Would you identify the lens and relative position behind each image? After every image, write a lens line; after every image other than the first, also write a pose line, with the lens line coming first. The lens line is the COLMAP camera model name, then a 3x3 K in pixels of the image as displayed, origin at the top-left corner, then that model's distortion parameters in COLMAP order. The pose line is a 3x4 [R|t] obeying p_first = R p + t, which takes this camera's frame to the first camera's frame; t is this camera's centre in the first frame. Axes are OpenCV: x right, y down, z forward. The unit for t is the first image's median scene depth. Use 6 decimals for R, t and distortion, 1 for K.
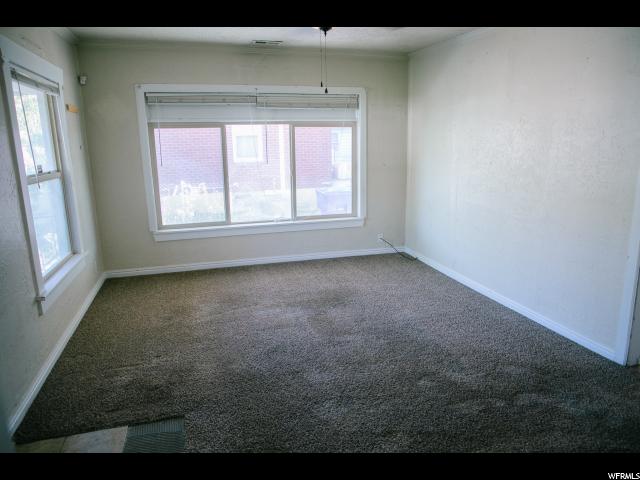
lens RADIAL K [[435.8, 0, 321.8], [0, 435.8, 235.4], [0, 0, 1]] dist [-0.030980, 0.010728]
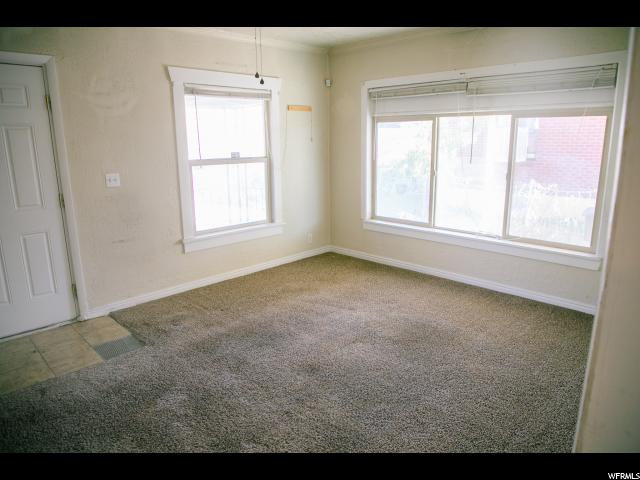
lens RADIAL K [[435.8, 0, 320.5], [0, 435.8, 237.2], [0, 0, 1]] dist [-0.030980, 0.010728]
pose [[0.489323, 0.205122, -0.847637, 0.475414], [-0.185316, 0.974205, 0.128772, -0.083921], [0.852186, 0.094069, 0.514713, 0.356379]]
